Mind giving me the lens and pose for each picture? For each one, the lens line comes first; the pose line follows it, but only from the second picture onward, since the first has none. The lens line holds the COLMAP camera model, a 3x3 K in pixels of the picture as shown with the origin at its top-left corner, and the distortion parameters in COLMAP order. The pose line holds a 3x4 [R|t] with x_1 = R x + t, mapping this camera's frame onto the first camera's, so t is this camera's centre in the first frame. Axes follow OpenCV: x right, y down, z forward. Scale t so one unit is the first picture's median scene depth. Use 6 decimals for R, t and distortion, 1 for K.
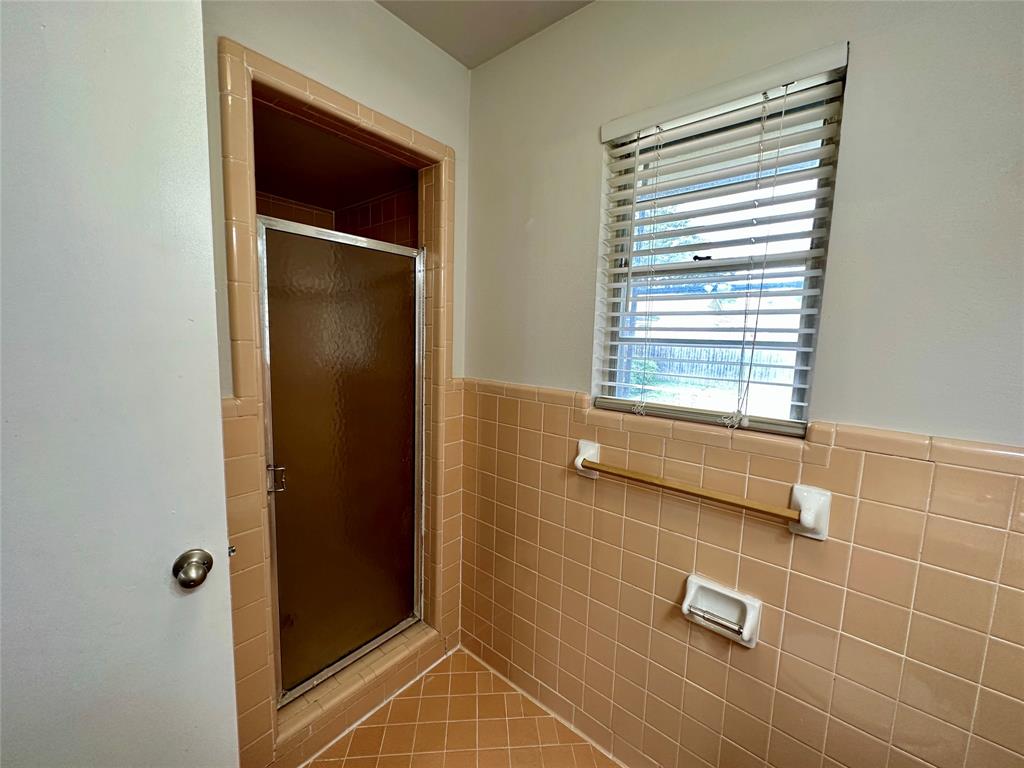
lens RADIAL K [[405.7, 0, 510.8], [0, 405.7, 382.9], [0, 0, 1]] dist [-0.002503, 0.000080]
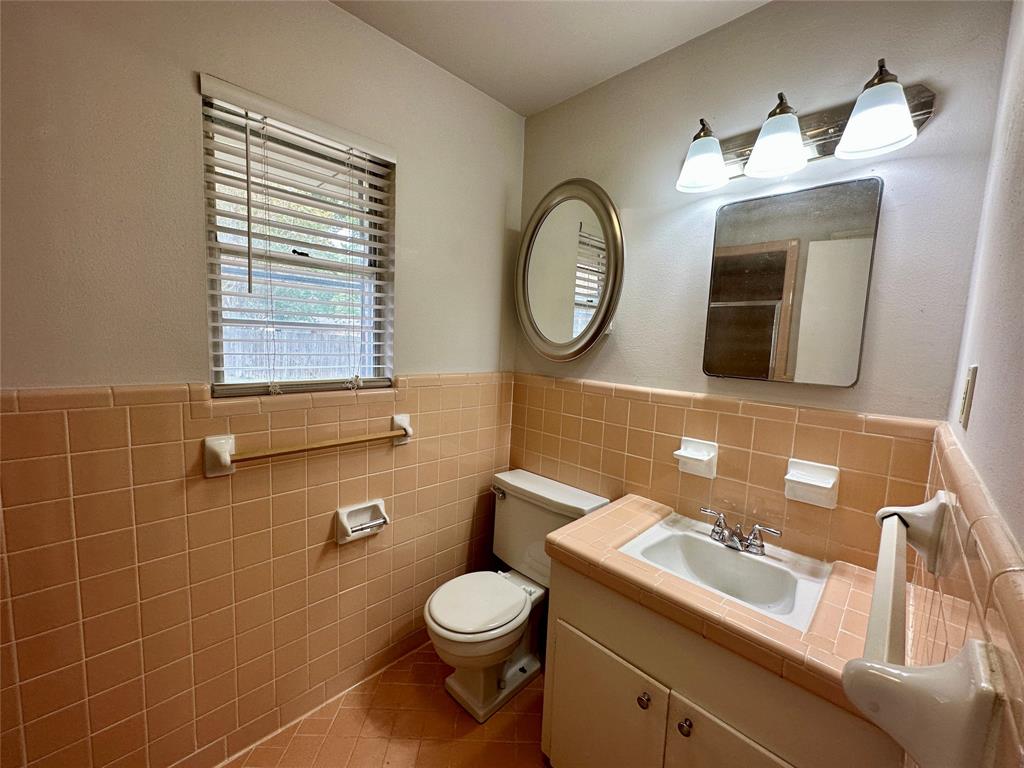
lens RADIAL K [[405.7, 0, 510.8], [0, 405.7, 382.9], [0, 0, 1]] dist [-0.002503, 0.000080]
pose [[0.081720, -0.134179, 0.987582, -0.704928], [0.070970, 0.989164, 0.128521, -0.045044], [-0.994125, 0.059586, 0.090357, 0.317194]]
